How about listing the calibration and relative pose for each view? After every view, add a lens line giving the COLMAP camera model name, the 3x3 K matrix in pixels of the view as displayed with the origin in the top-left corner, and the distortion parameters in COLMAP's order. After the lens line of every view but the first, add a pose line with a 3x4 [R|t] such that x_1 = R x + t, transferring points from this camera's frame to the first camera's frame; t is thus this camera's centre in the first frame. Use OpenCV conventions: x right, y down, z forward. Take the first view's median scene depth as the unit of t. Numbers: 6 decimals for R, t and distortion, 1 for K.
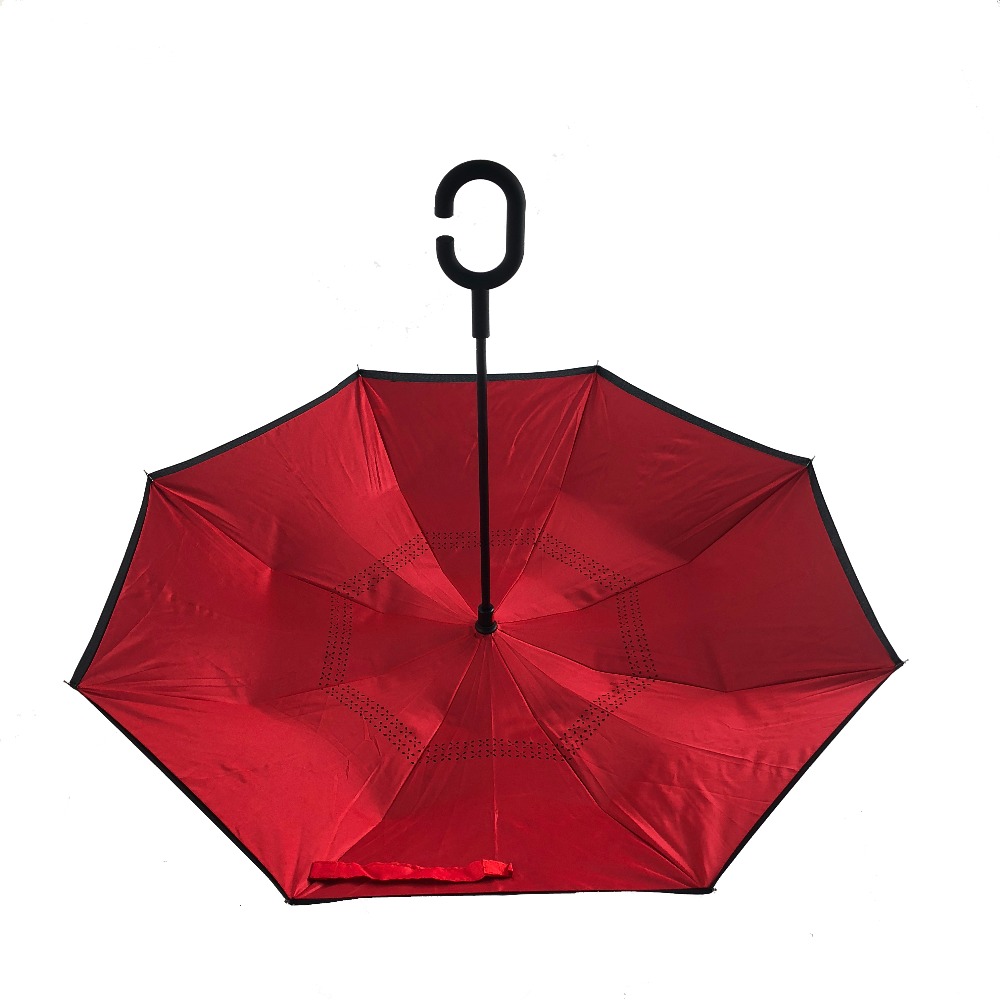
lens RADIAL K [[951.7, 0, 500.0], [0, 951.7, 500.0], [0, 0, 1]] dist [0.047303, -0.108851]
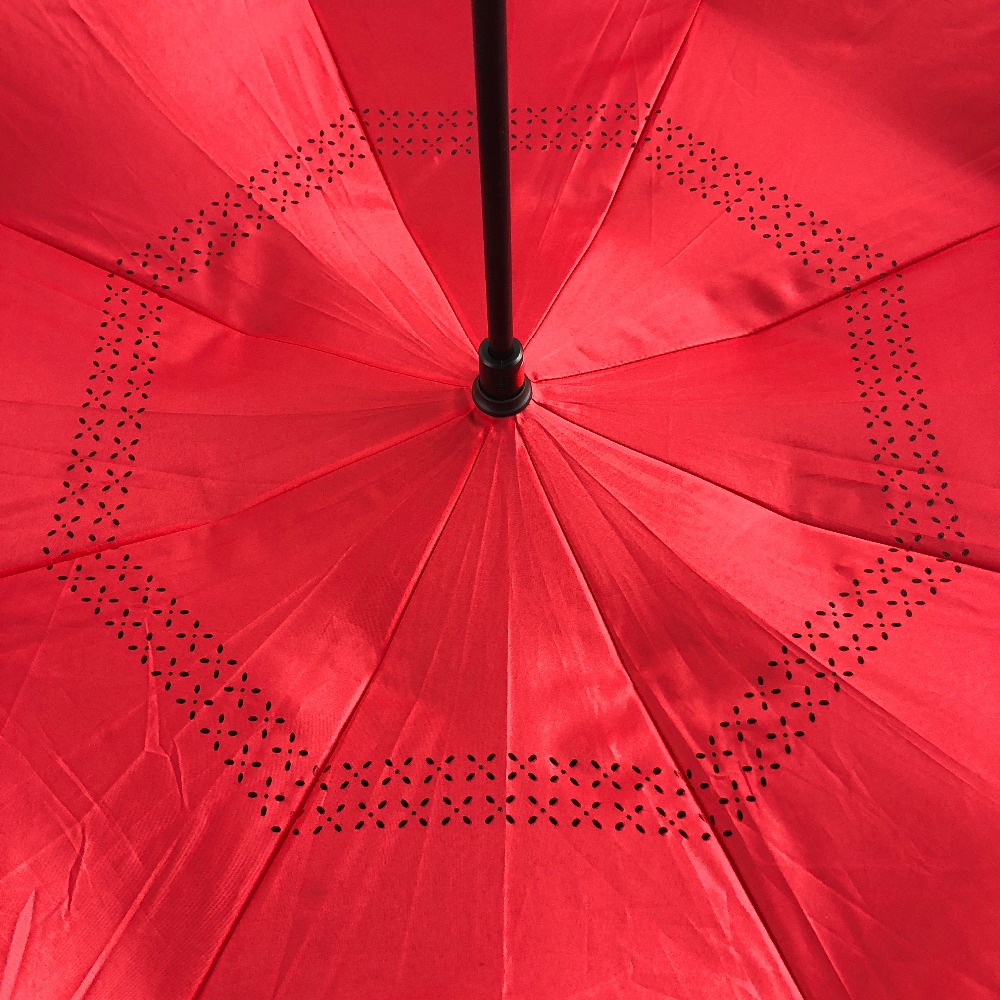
lens RADIAL K [[951.7, 0, 500.0], [0, 951.7, 500.0], [0, 0, 1]] dist [0.047303, -0.108851]
pose [[0.998806, 0.032971, -0.036054, -0.000494], [-0.014831, 0.907748, 0.419254, 0.015635], [0.046551, -0.418219, 0.907153, 0.652188]]
